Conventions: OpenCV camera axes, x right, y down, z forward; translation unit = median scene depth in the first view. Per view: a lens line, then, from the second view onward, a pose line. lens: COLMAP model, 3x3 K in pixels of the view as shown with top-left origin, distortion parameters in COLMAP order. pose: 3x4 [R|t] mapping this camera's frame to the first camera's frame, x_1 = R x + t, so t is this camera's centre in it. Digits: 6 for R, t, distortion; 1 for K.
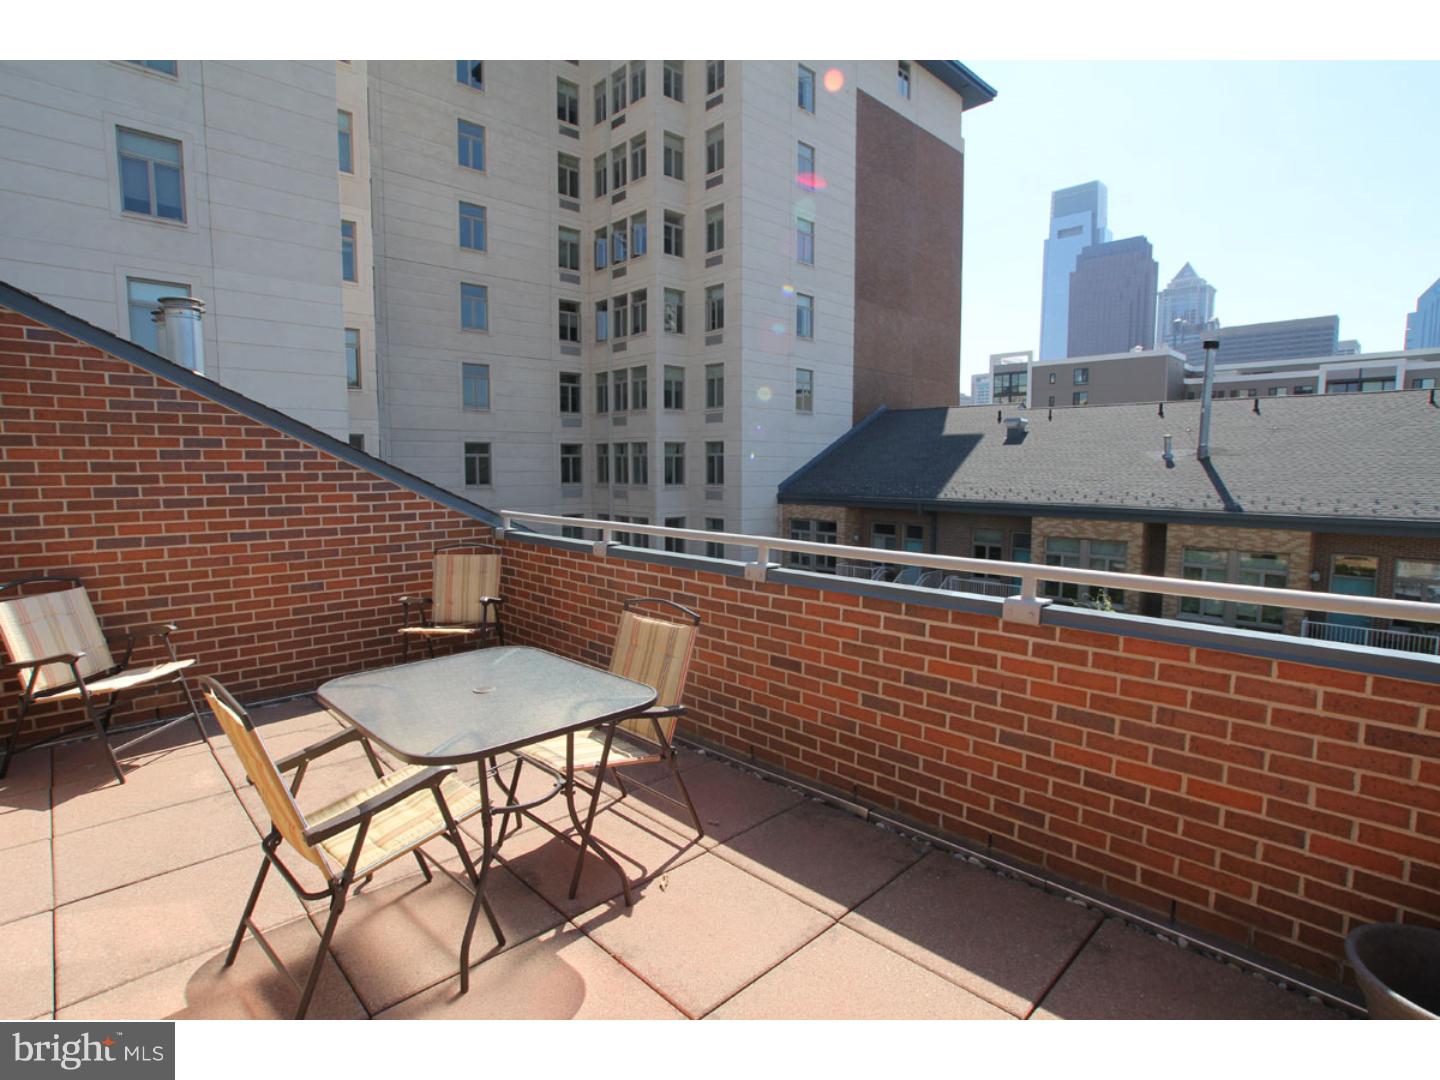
lens RADIAL K [[730.1, 0, 729.9], [0, 730.1, 540.4], [0, 0, 1]] dist [-0.055318, 0.023748]
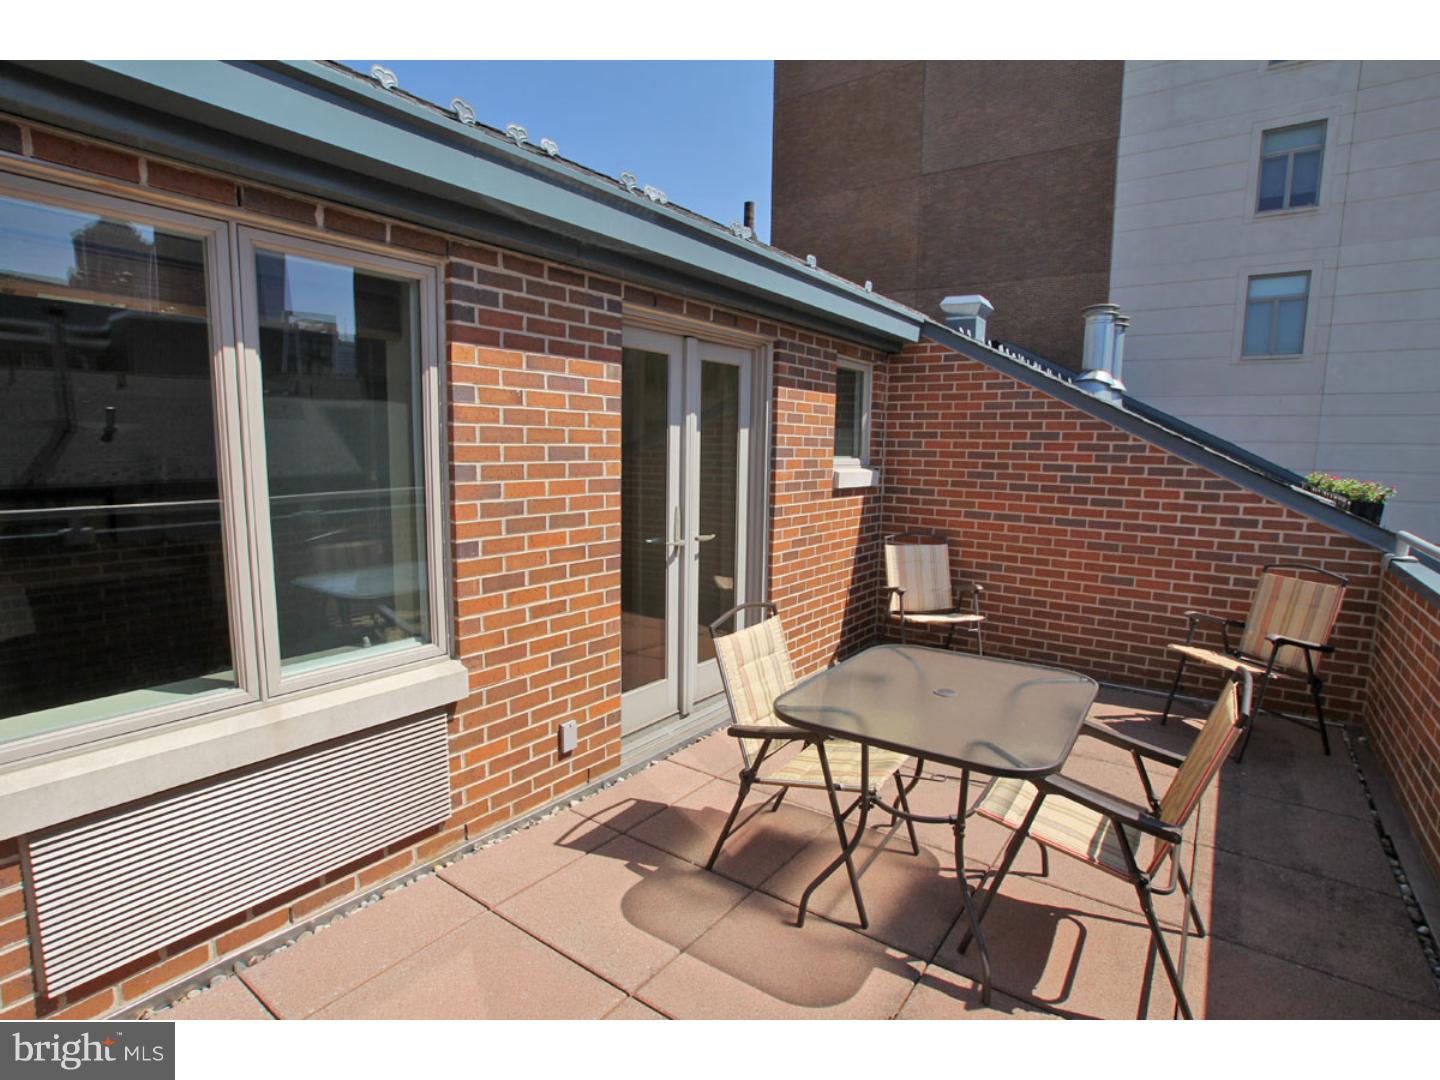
lens RADIAL K [[730.1, 0, 731.9], [0, 730.1, 536.7], [0, 0, 1]] dist [-0.055318, 0.023748]
pose [[0.190920, 0.126164, -0.973464, 0.292748], [-0.118064, 0.987458, 0.104822, -0.038235], [0.974480, 0.094919, 0.203421, 0.278921]]
